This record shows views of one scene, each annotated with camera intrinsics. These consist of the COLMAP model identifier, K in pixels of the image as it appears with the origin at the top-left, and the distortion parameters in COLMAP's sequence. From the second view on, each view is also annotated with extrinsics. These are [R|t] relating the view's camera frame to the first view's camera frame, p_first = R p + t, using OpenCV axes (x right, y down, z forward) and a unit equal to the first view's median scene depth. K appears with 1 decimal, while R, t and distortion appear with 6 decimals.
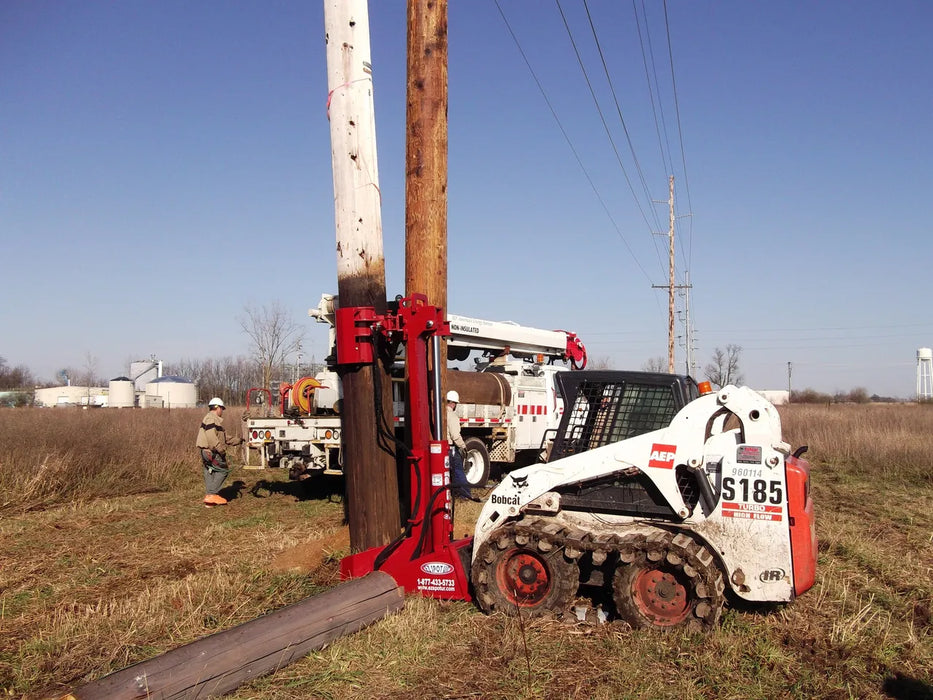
lens RADIAL K [[900.9, 0, 470.1], [0, 900.9, 356.3], [0, 0, 1]] dist [0.005756, 0.000000]
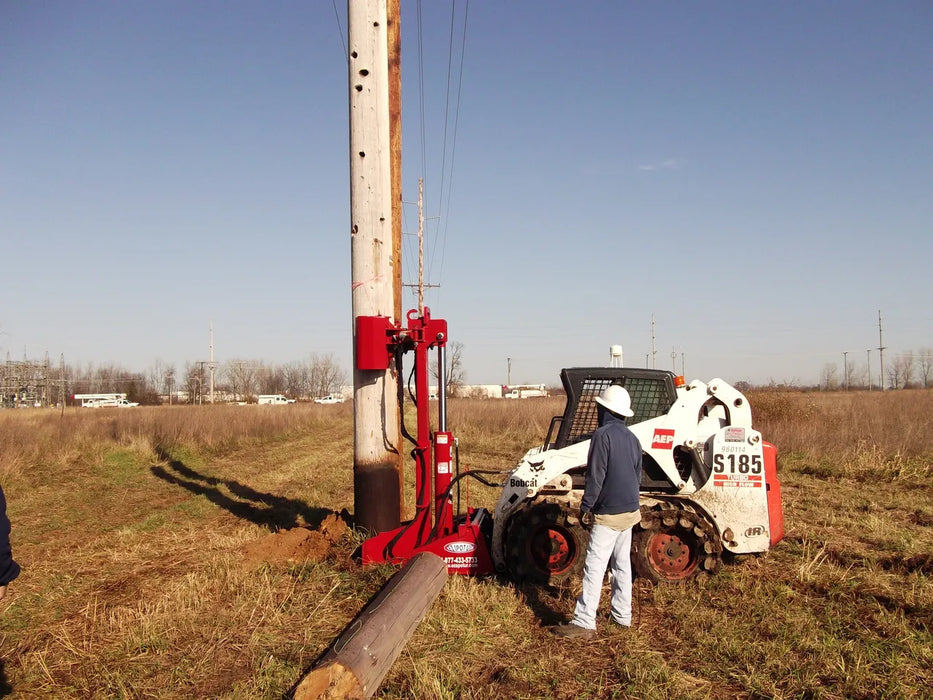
lens RADIAL K [[900.9, 0, 469.7], [0, 900.9, 362.9], [0, 0, 1]] dist [0.005756, 0.000000]
pose [[0.954282, -0.006941, 0.298826, -0.386297], [0.003608, 0.999925, 0.011706, -0.004226], [-0.298885, -0.010092, 0.954236, -0.058792]]
